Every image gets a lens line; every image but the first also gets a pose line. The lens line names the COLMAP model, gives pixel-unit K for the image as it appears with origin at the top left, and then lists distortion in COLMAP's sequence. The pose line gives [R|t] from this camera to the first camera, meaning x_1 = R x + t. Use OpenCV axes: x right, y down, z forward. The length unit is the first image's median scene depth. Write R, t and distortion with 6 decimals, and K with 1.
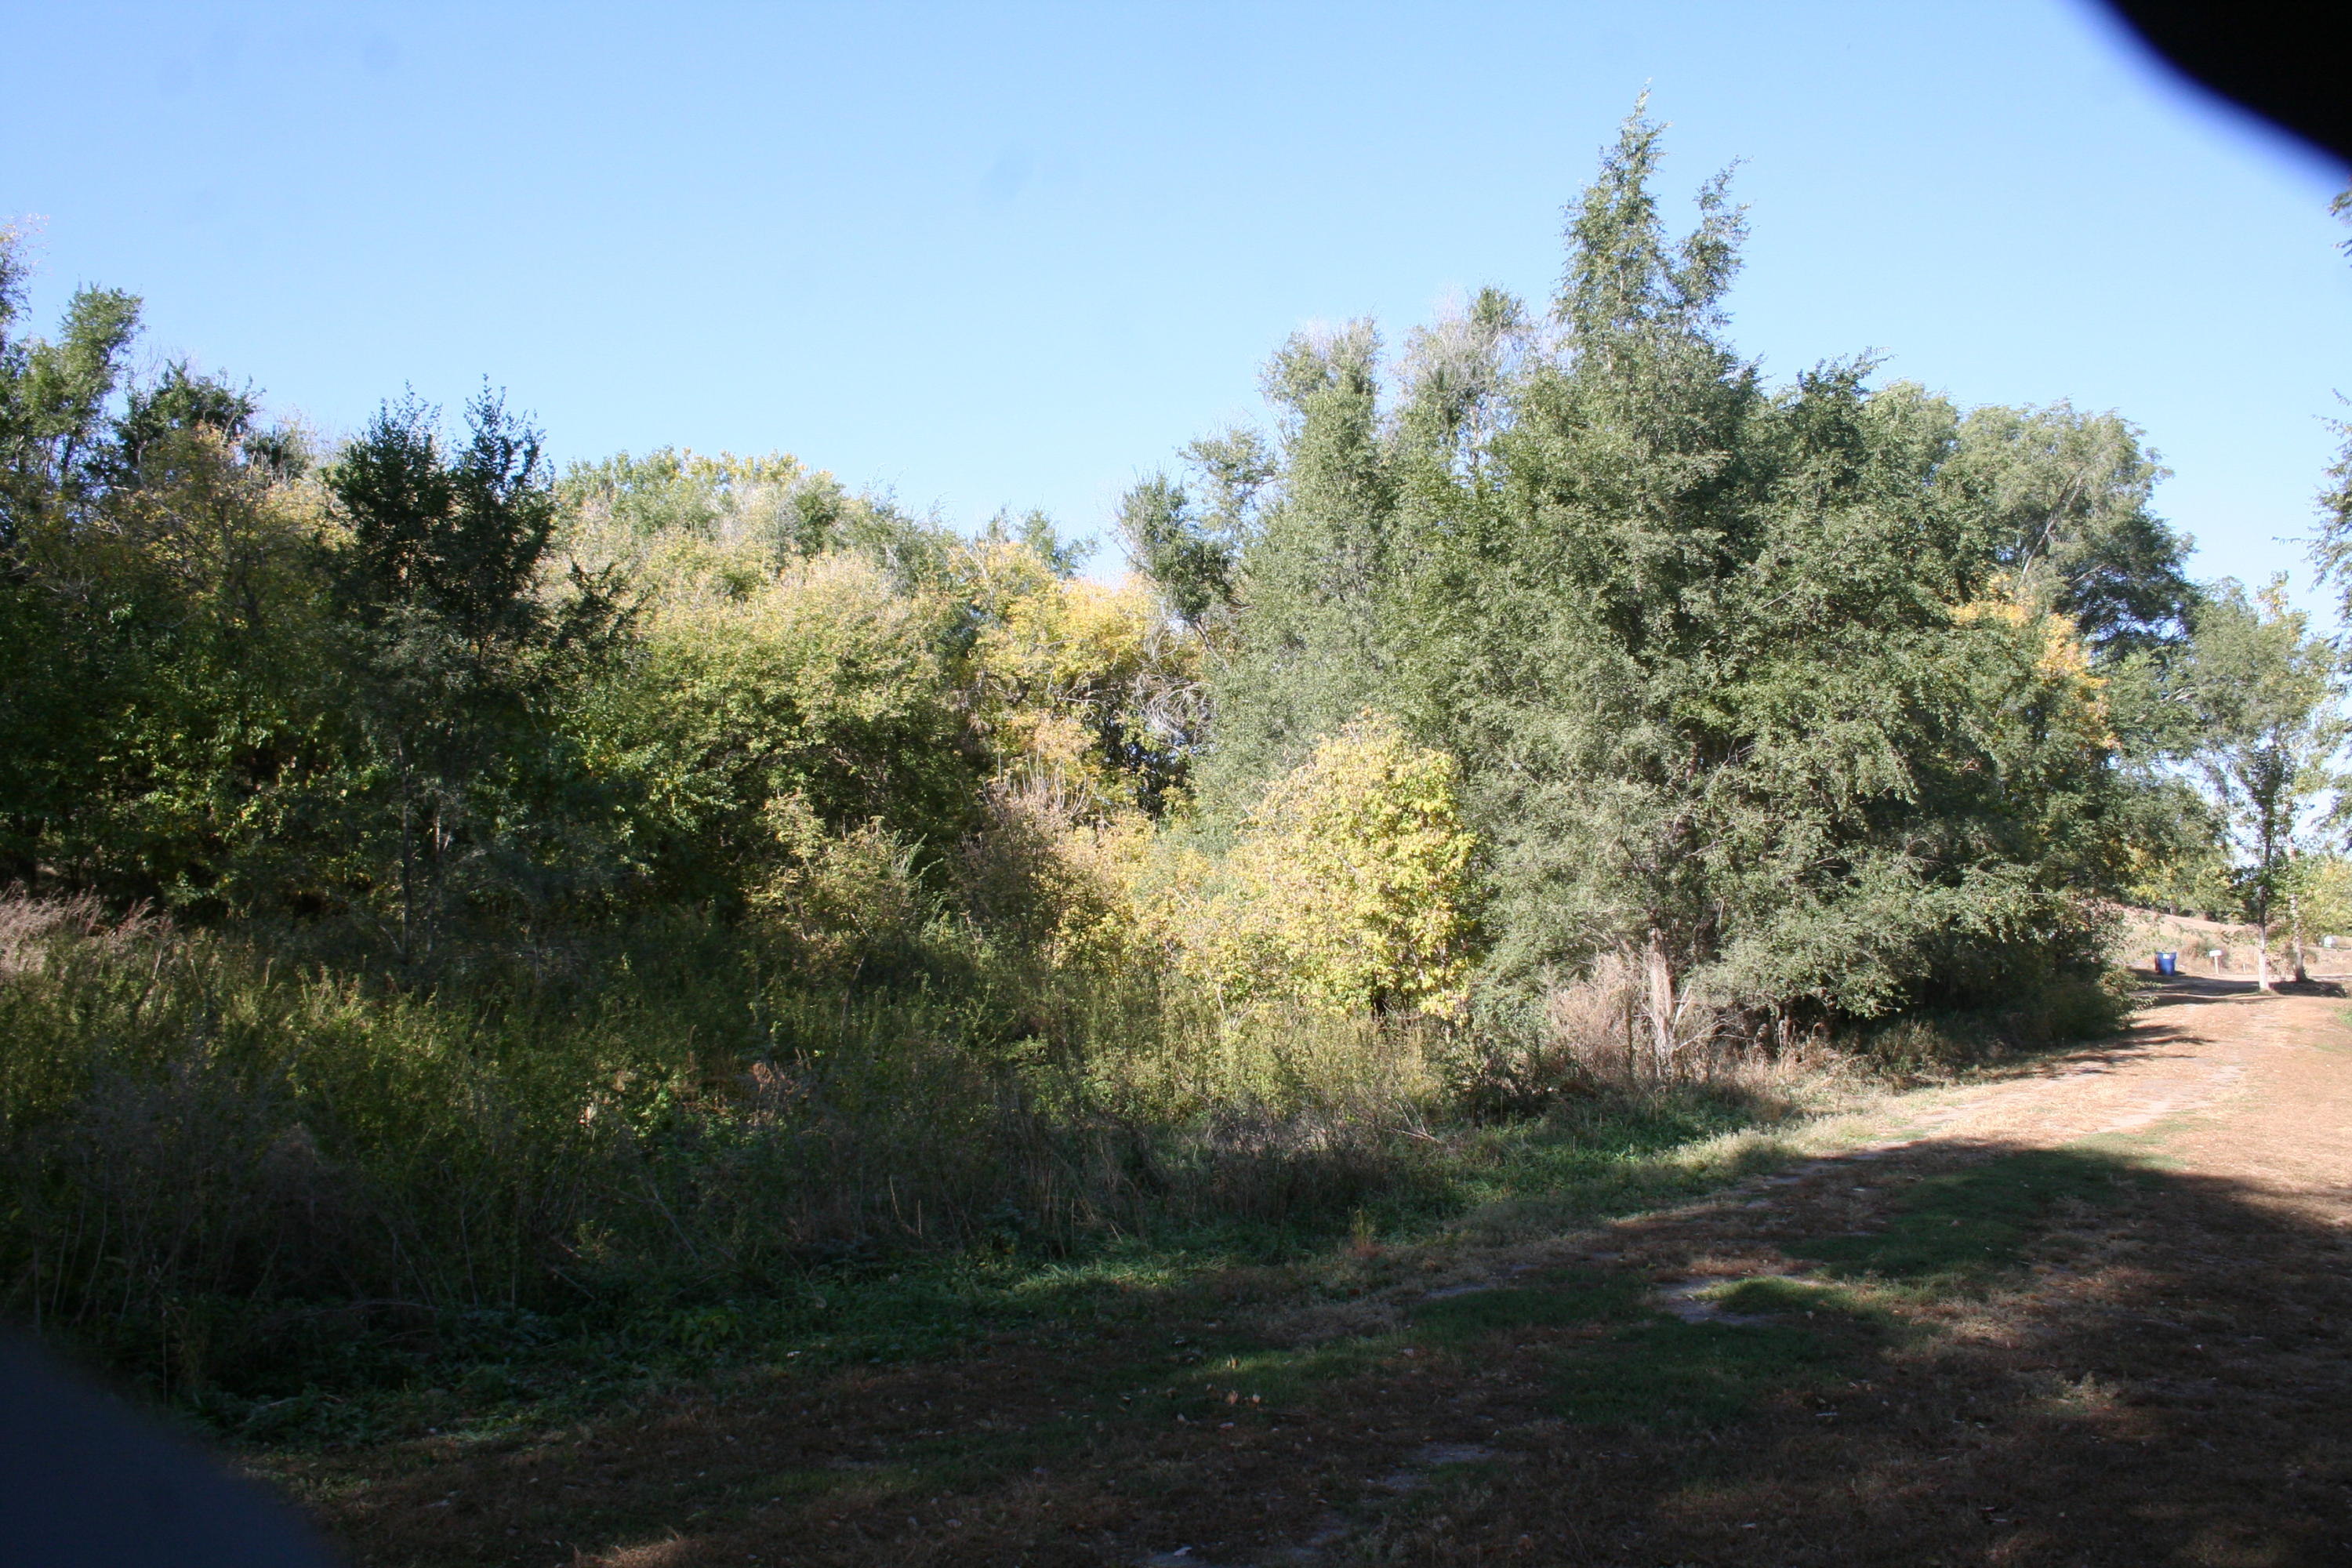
lens RADIAL K [[1981.5, 0, 1177.4], [0, 1981.5, 826.4], [0, 0, 1]] dist [-0.168849, 0.167683]
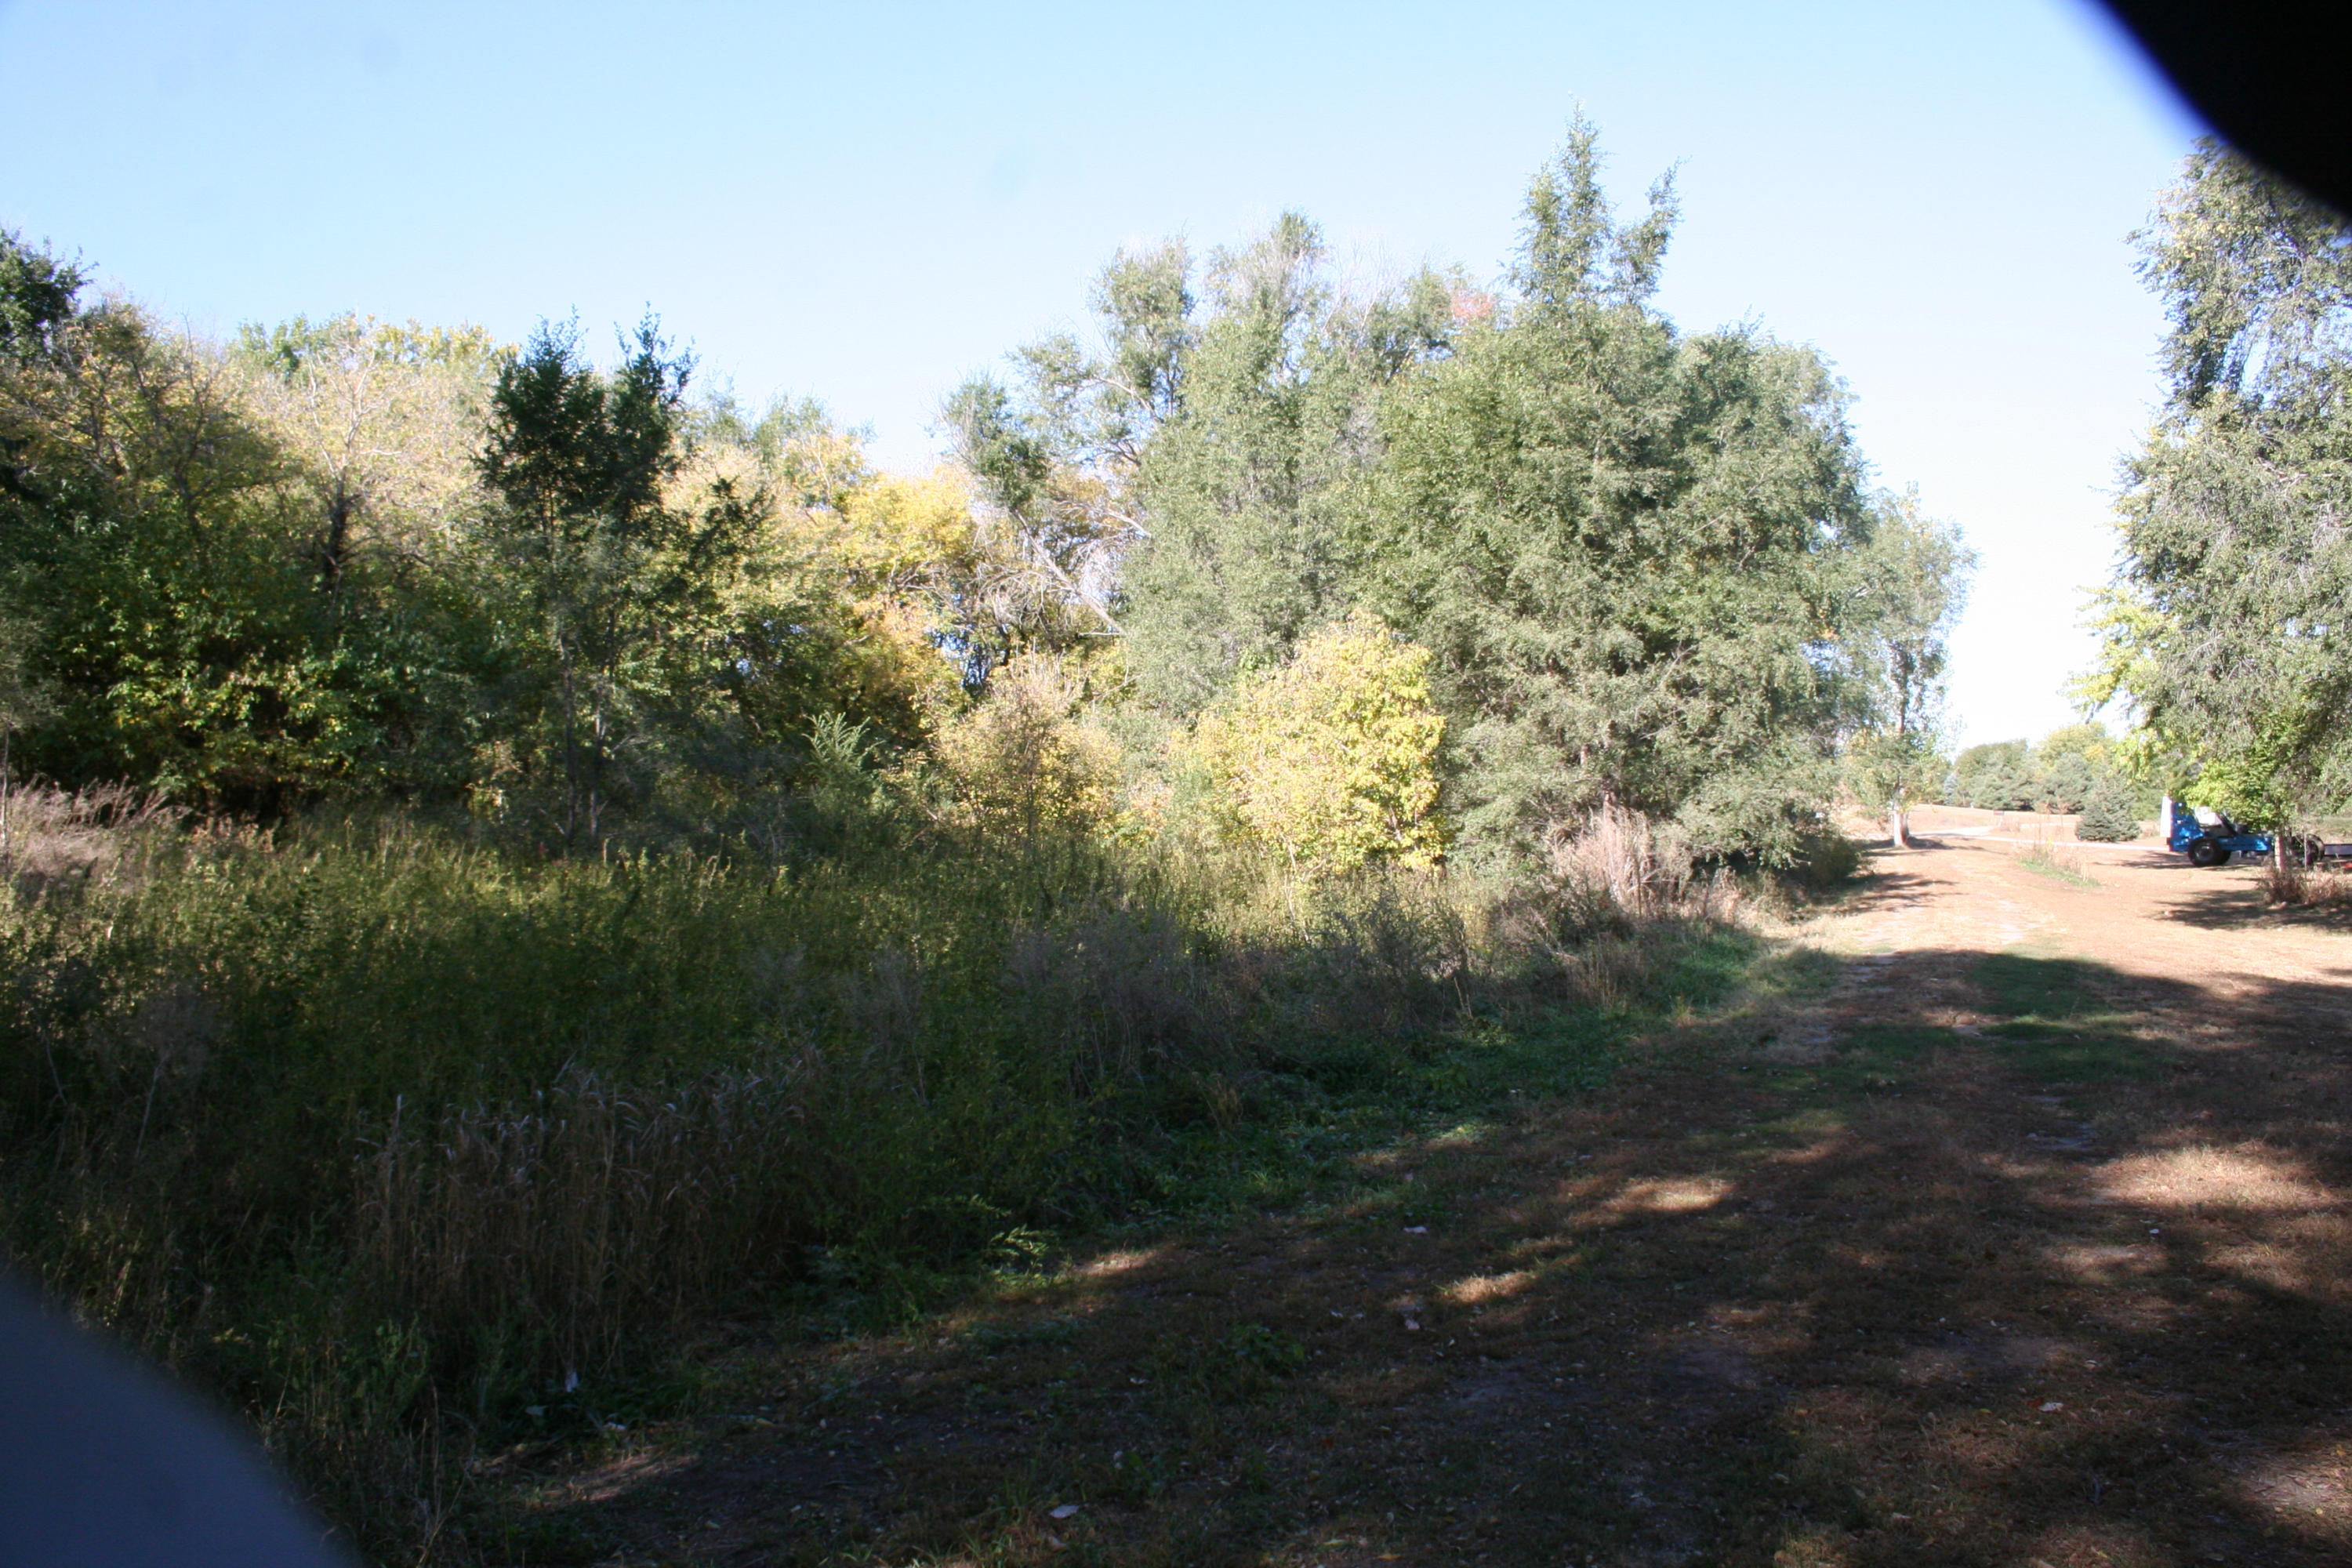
lens RADIAL K [[1993.8, 0, 1176.0], [0, 1993.8, 784.0], [0, 0, 1]] dist [-0.155087, 0.145276]
pose [[0.974184, -0.013834, 0.225331, -0.228817], [0.003679, 0.998961, 0.045423, -0.008806], [-0.225725, -0.043422, 0.973223, -0.109031]]
